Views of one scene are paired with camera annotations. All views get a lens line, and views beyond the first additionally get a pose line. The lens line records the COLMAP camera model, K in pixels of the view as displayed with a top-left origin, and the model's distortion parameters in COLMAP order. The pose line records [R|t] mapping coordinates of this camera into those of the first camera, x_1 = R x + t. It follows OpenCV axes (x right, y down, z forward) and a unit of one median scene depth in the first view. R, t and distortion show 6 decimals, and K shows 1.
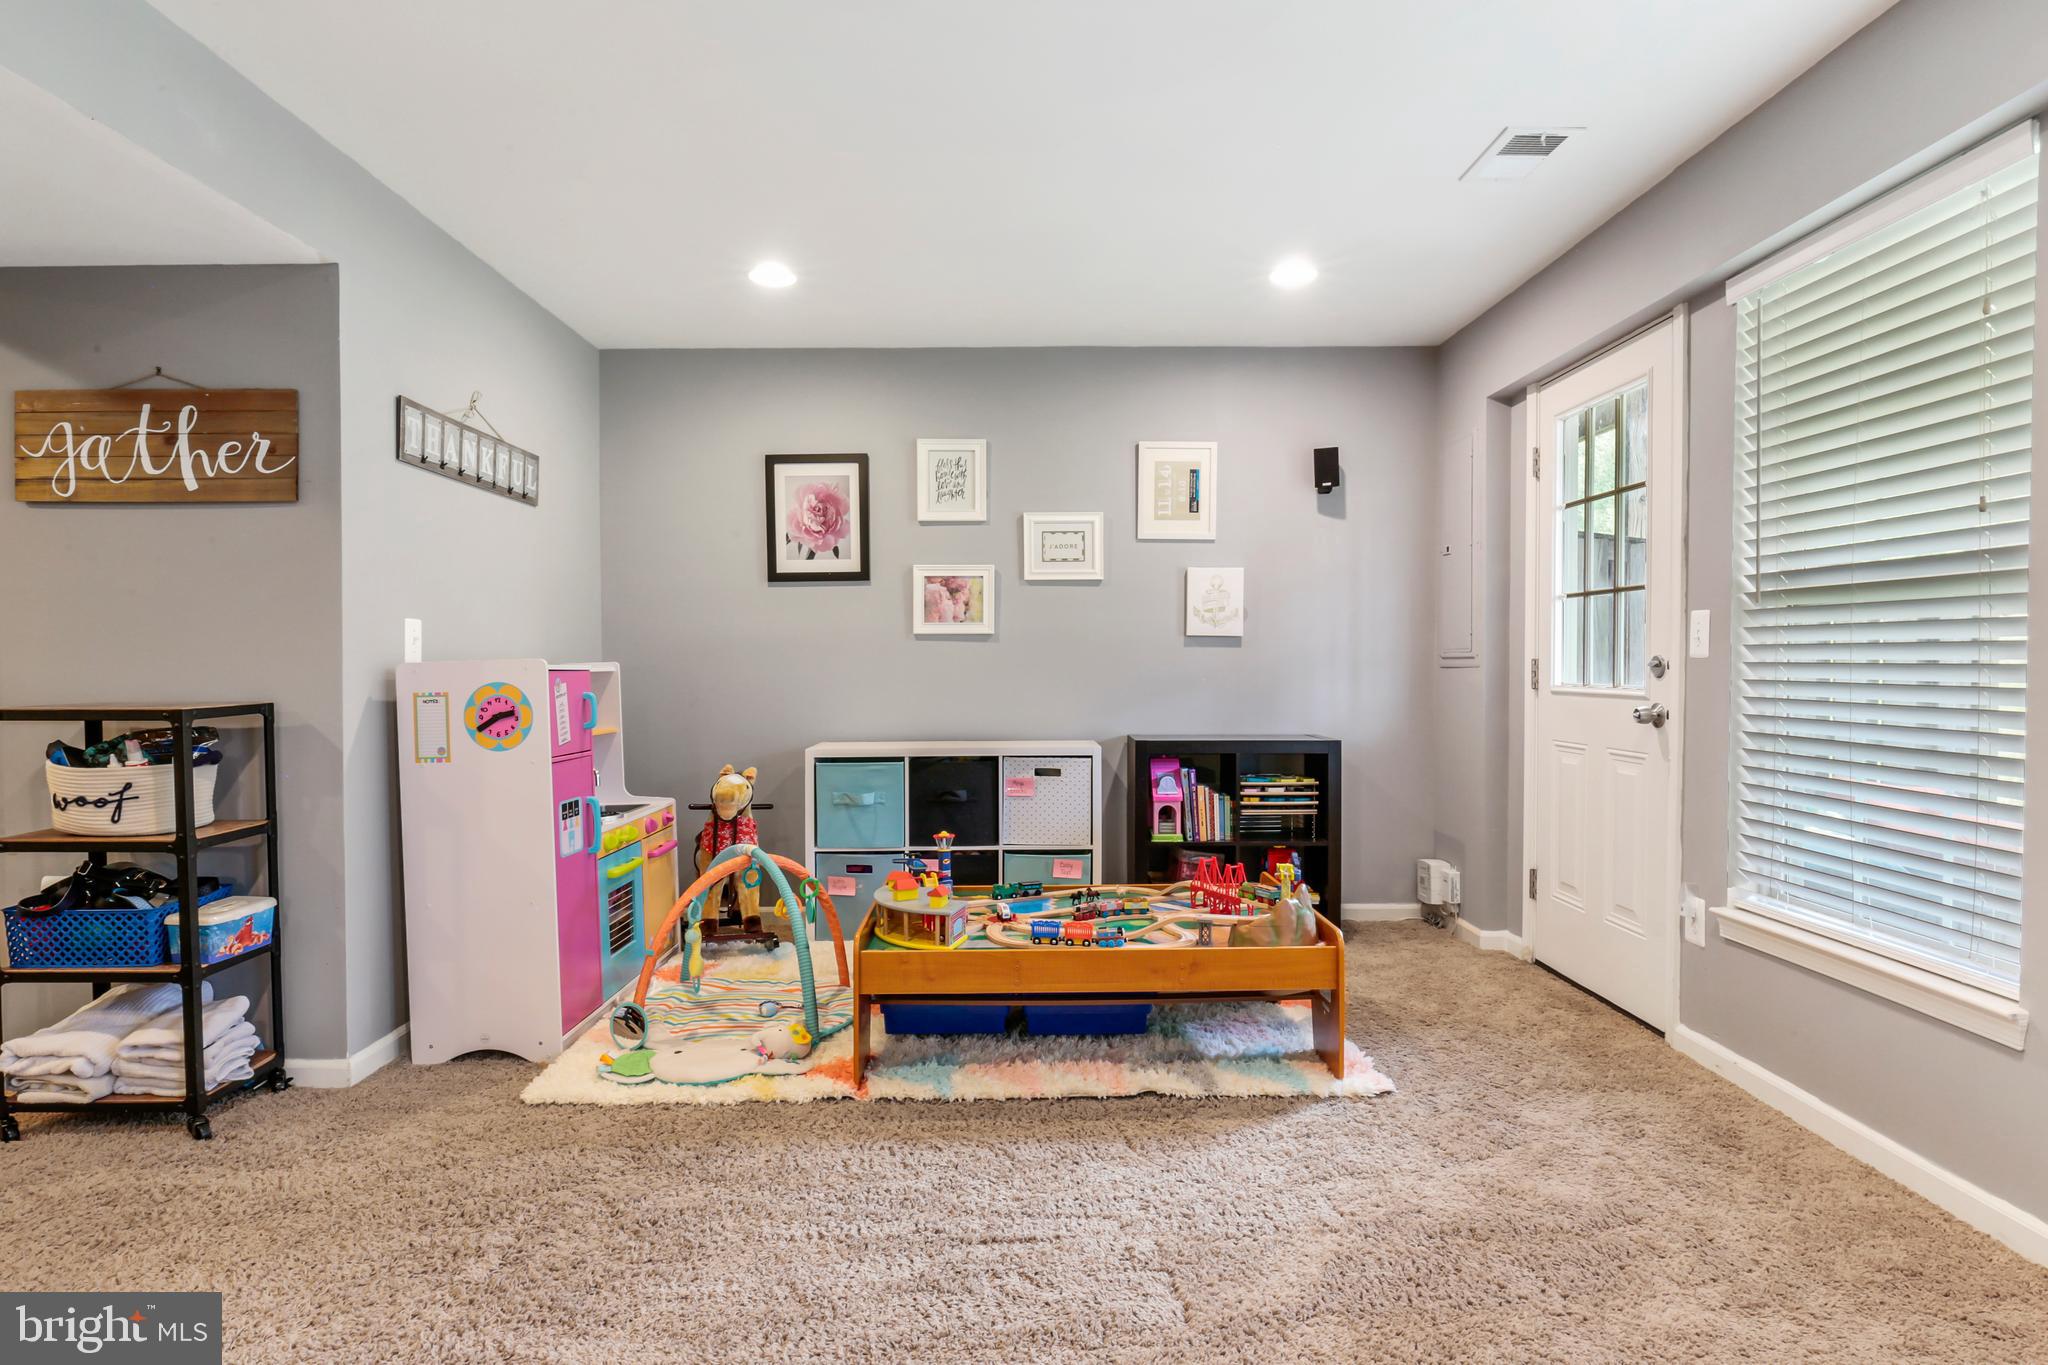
lens RADIAL K [[1127.5, 0, 1026.4], [0, 1127.5, 688.8], [0, 0, 1]] dist [0.003927, 0.000427]
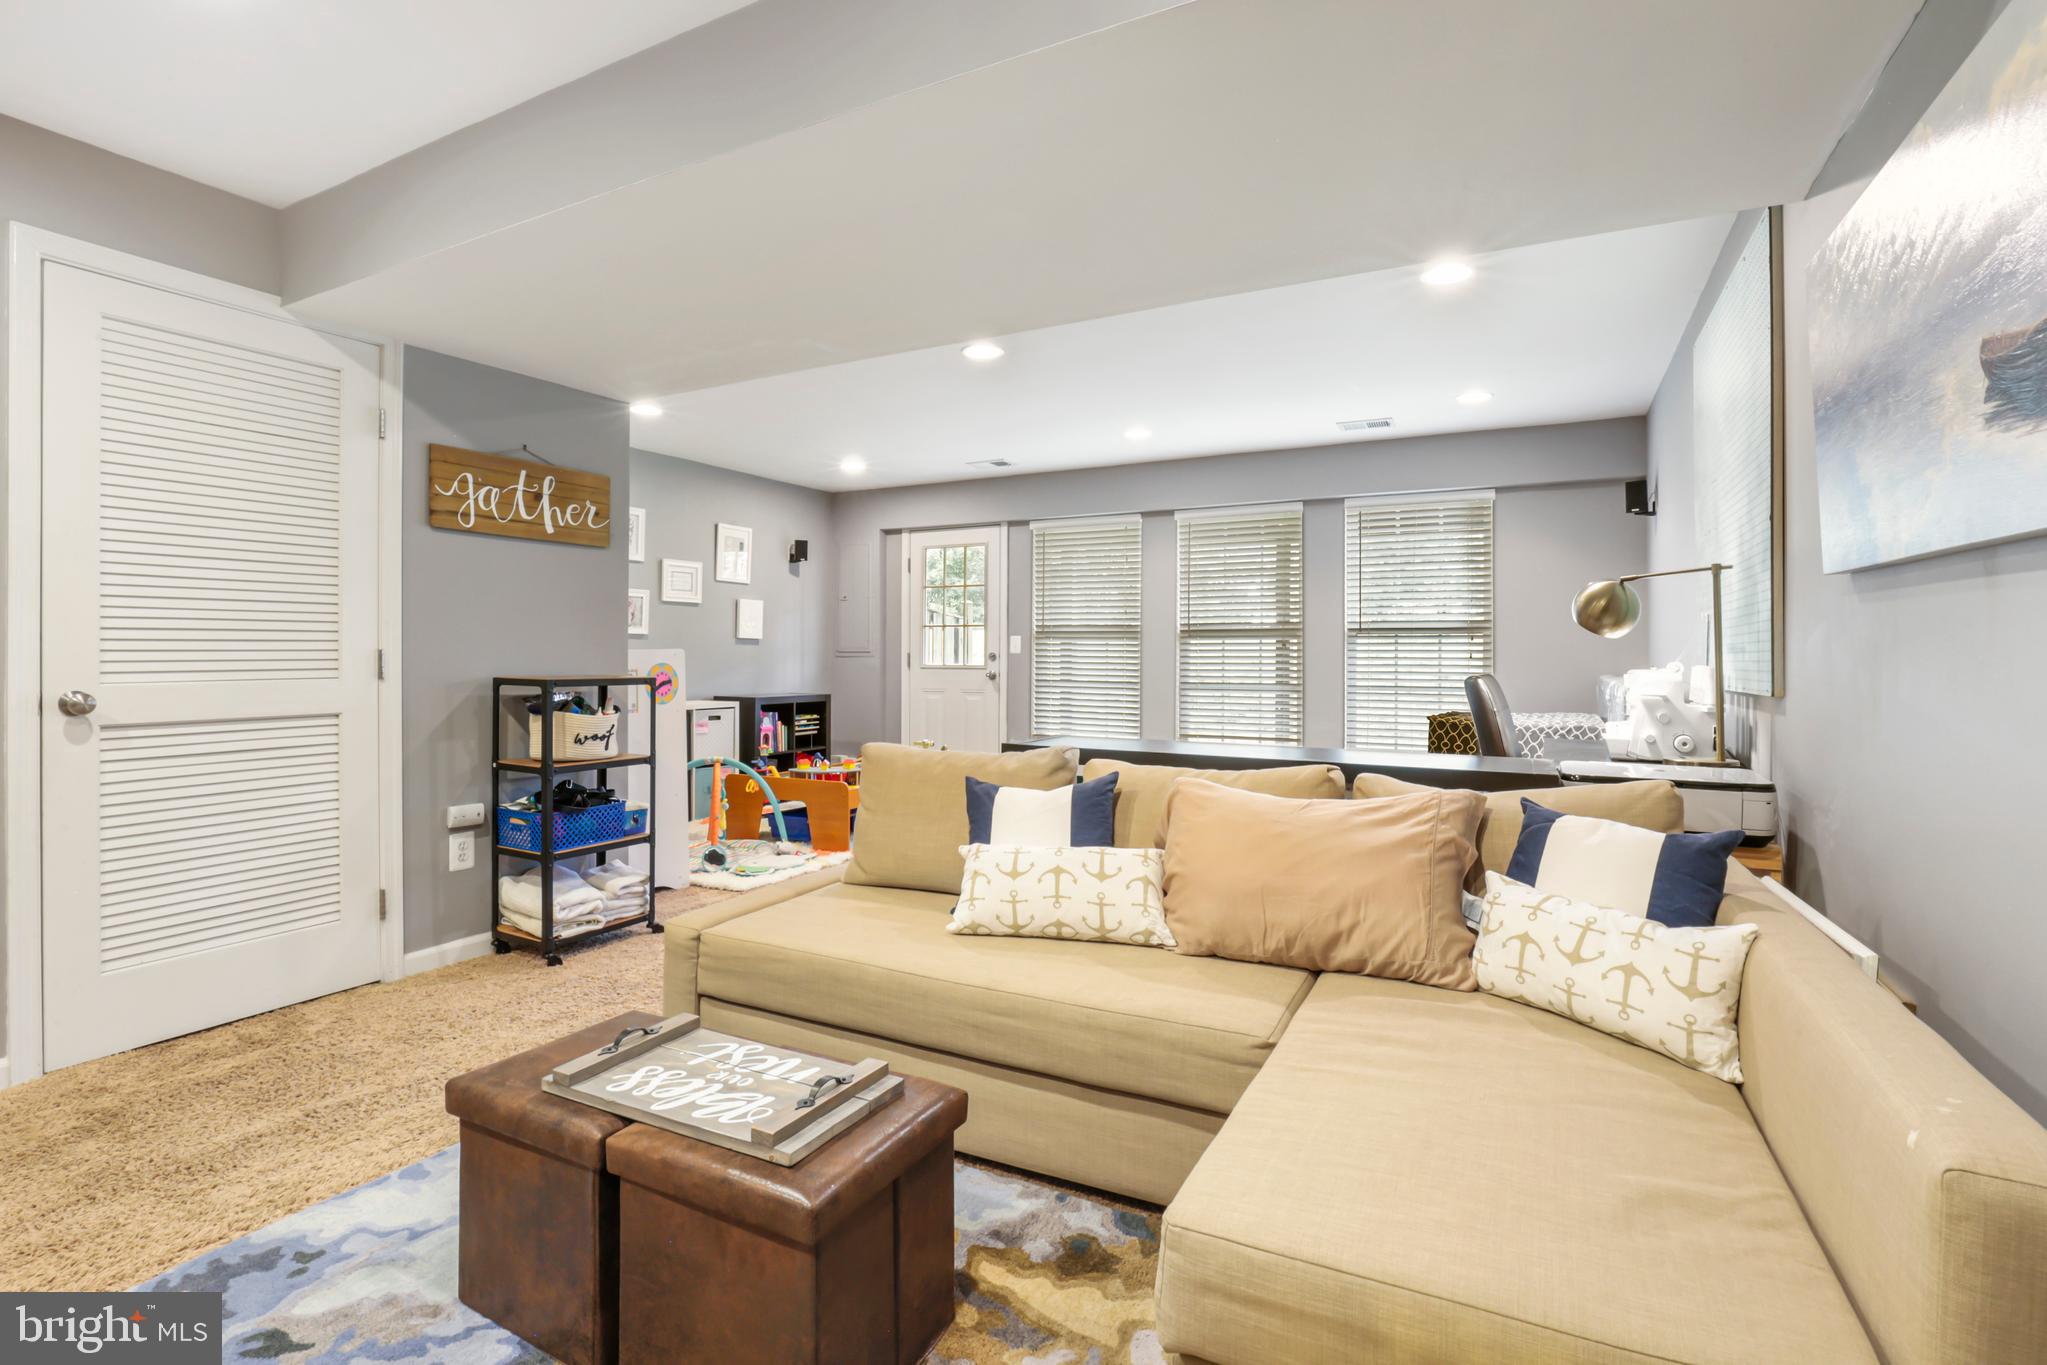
lens RADIAL K [[956.1, 0, 1027.2], [0, 956.1, 665.3], [0, 0, 1]] dist [0.027720, -0.000102]
pose [[0.483308, -0.003588, 0.875443, -1.544839], [0.016204, 0.999857, -0.004848, 0.014055], [-0.875300, 0.016528, 0.483297, -0.156450]]
